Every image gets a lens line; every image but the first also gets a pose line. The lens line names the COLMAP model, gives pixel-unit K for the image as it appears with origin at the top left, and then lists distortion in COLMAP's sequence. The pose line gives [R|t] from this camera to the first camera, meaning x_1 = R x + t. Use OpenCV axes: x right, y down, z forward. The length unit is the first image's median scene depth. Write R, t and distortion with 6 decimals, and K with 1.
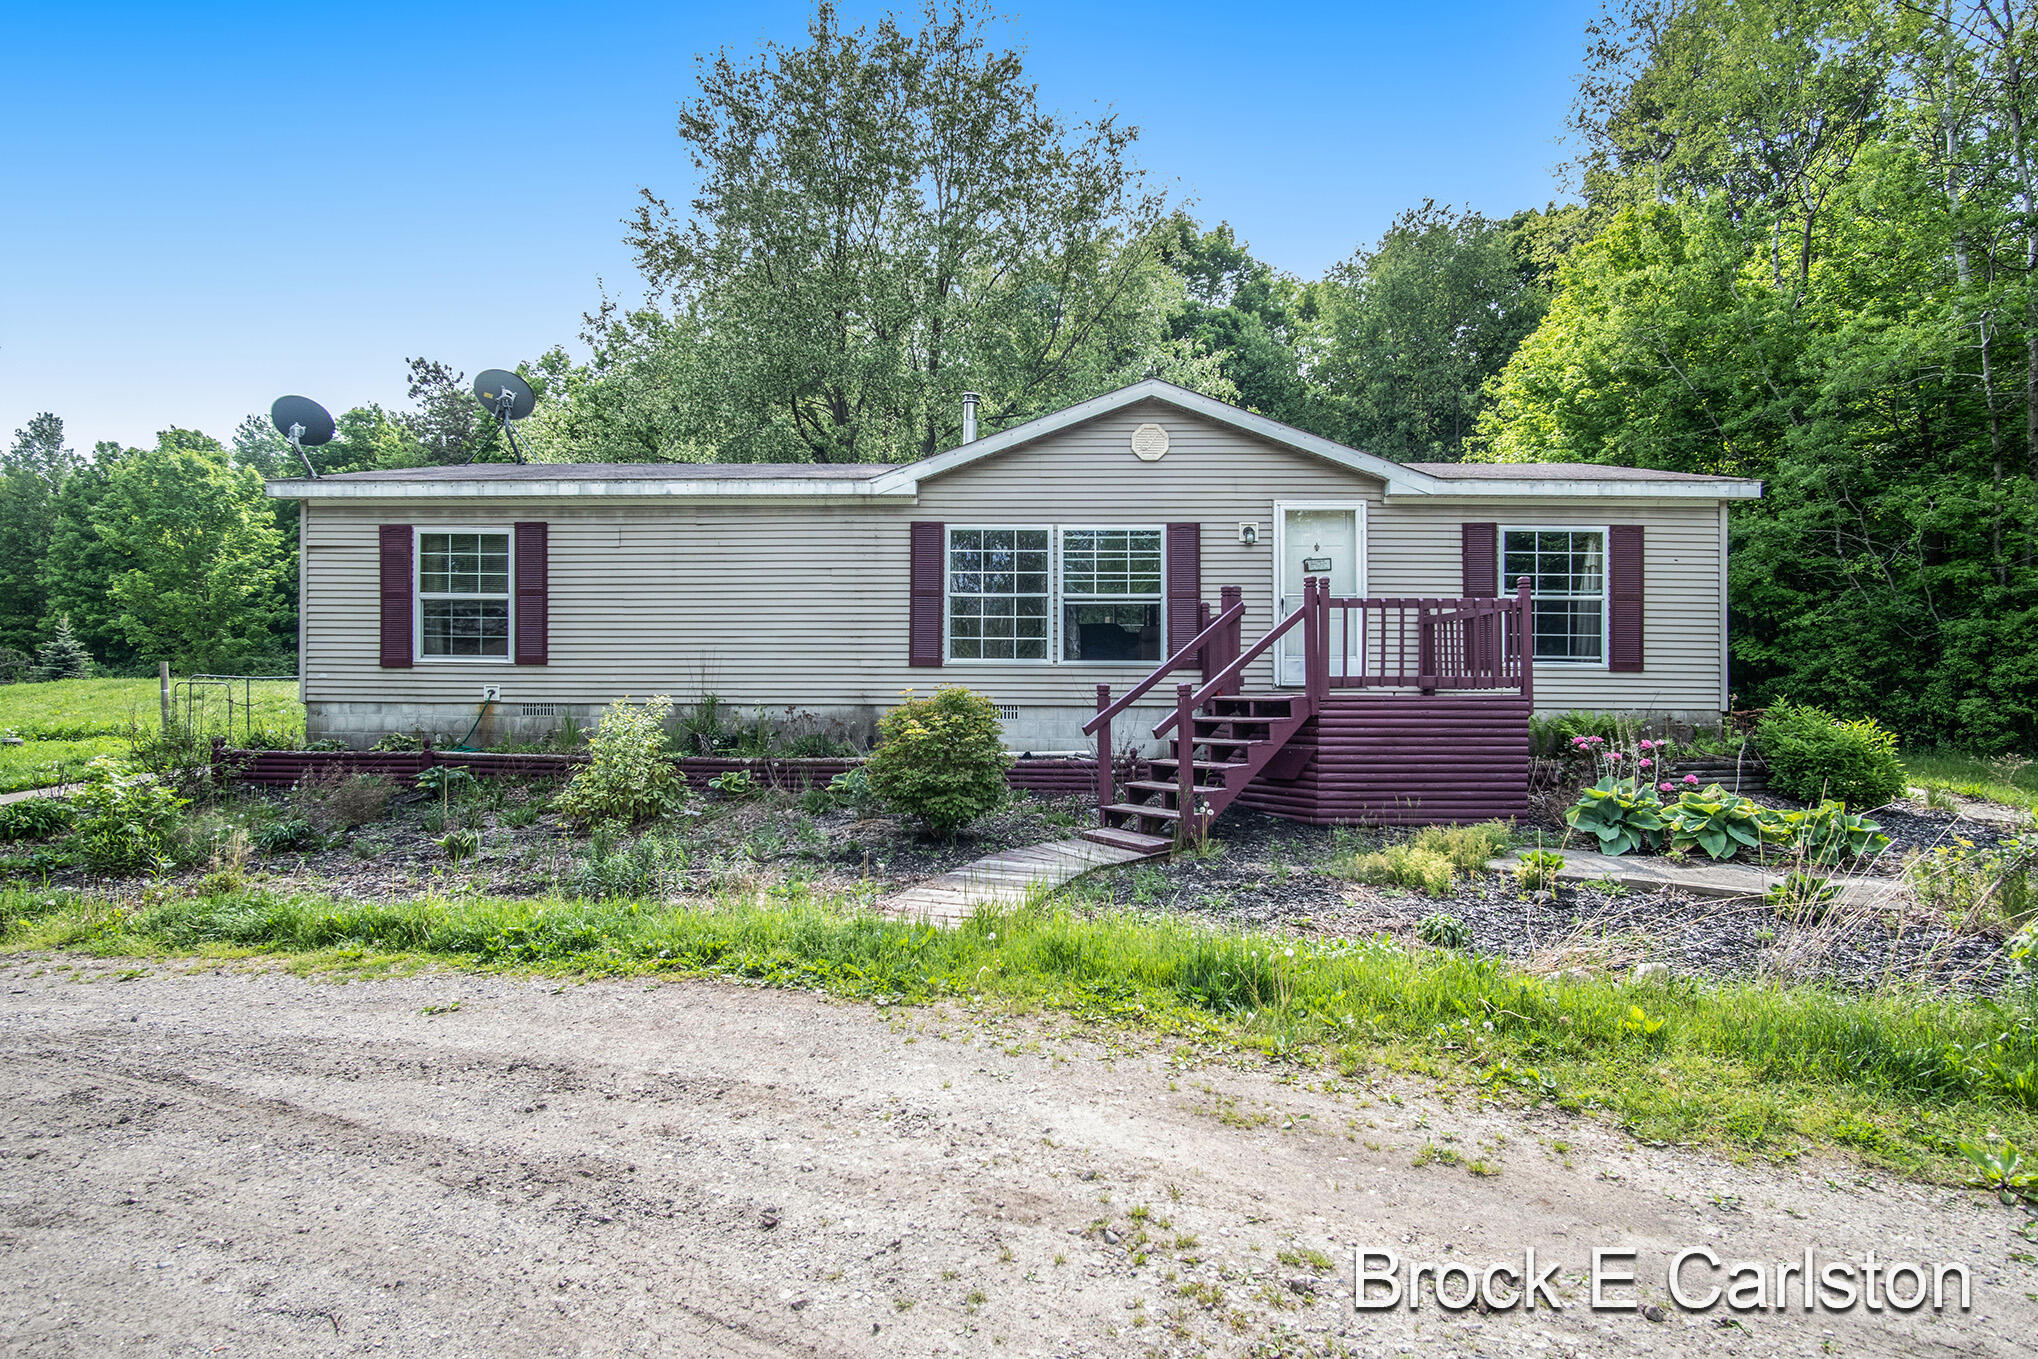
lens RADIAL K [[1064.0, 0, 1019.0], [0, 1064.0, 690.0], [0, 0, 1]] dist [-0.005249, -0.000082]
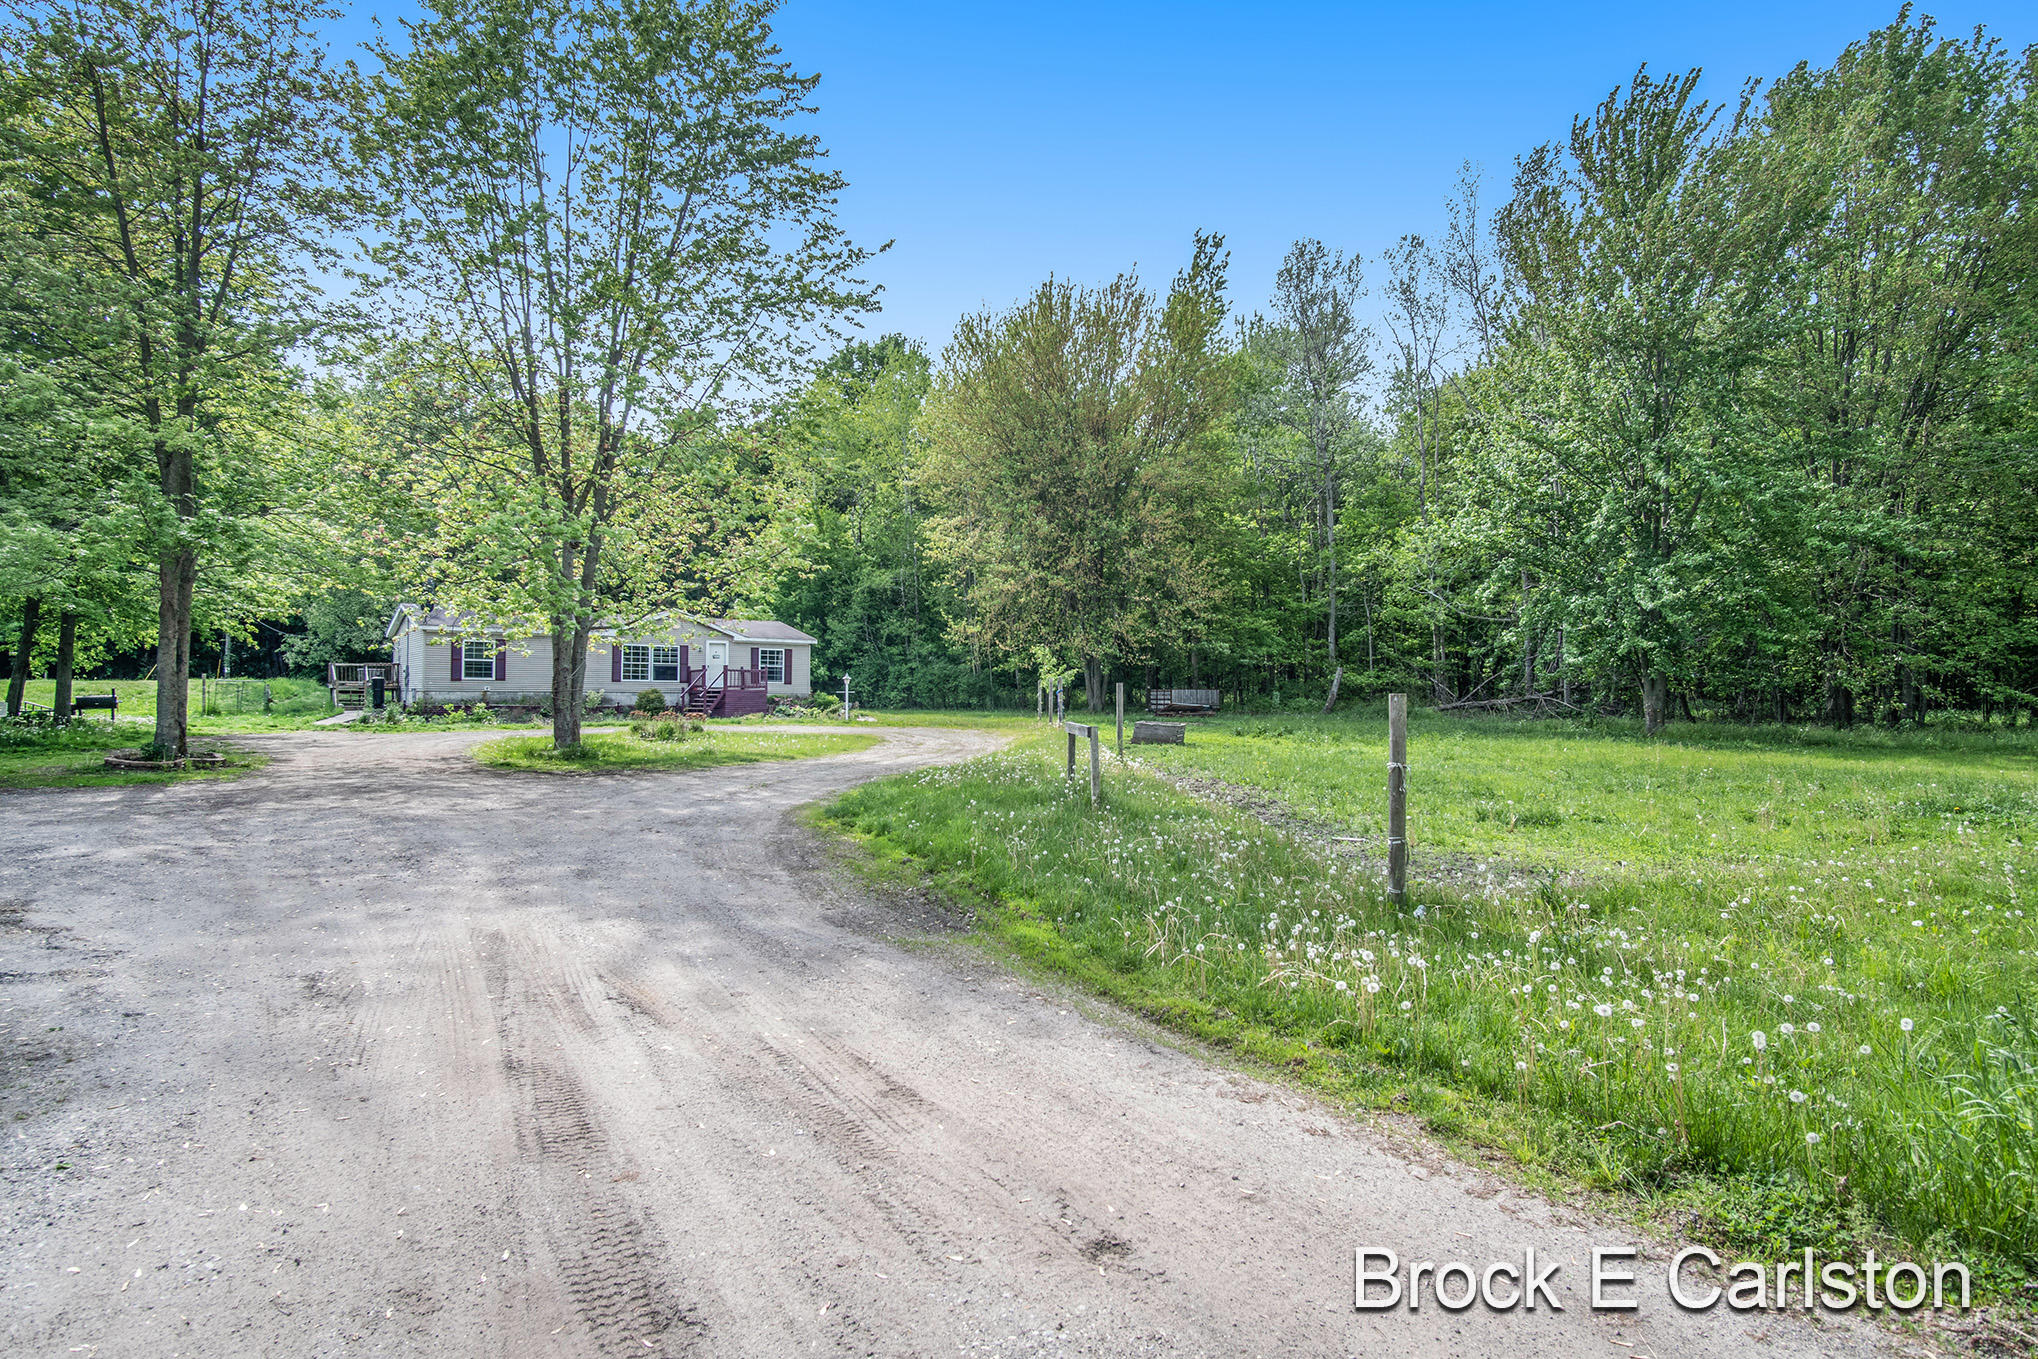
lens RADIAL K [[1064.0, 0, 1018.7], [0, 1064.0, 685.7], [0, 0, 1]] dist [-0.005249, -0.000082]
pose [[0.769913, 0.006229, 0.638118, -1.370159], [-0.005850, 0.999979, -0.002704, -0.006370], [-0.638122, -0.001651, 0.769934, -2.745872]]
